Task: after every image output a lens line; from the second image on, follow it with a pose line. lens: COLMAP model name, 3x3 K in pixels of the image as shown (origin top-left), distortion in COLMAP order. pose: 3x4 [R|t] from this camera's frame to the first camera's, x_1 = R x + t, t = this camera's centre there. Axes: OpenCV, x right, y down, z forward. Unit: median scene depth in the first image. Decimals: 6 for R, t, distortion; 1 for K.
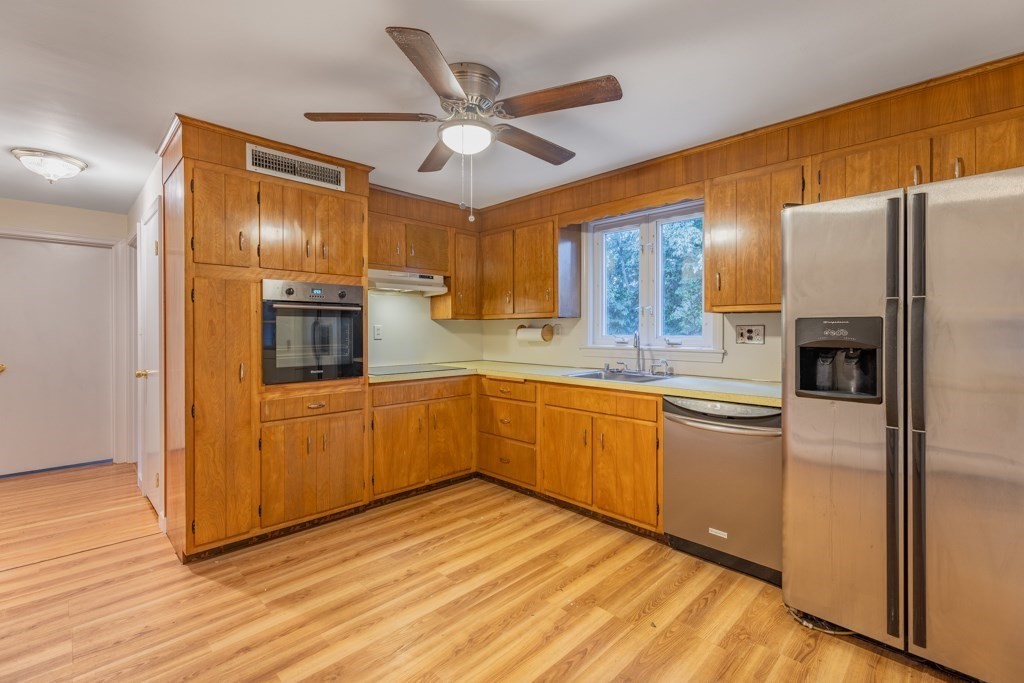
lens RADIAL K [[455.0, 0, 514.2], [0, 455.0, 331.6], [0, 0, 1]] dist [-0.001610, -0.000444]
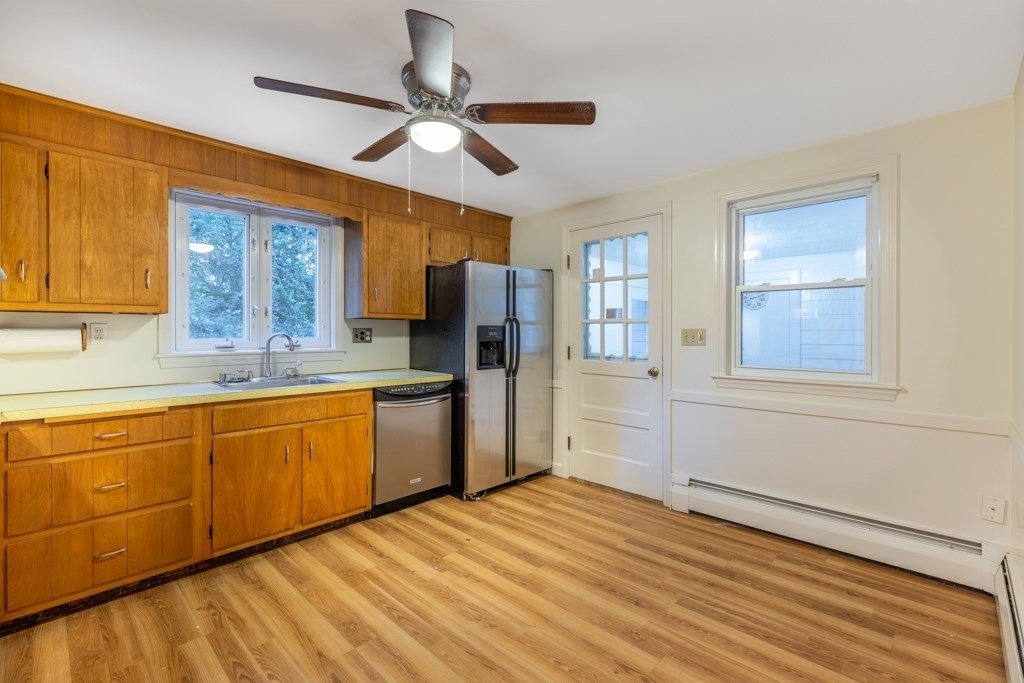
lens RADIAL K [[455.0, 0, 514.2], [0, 455.0, 331.6], [0, 0, 1]] dist [-0.001610, -0.000444]
pose [[-0.025982, 0.002609, 0.999659, -0.813947], [0.003779, 0.999990, -0.002512, -0.000237], [-0.999655, 0.003713, -0.025992, 0.649207]]
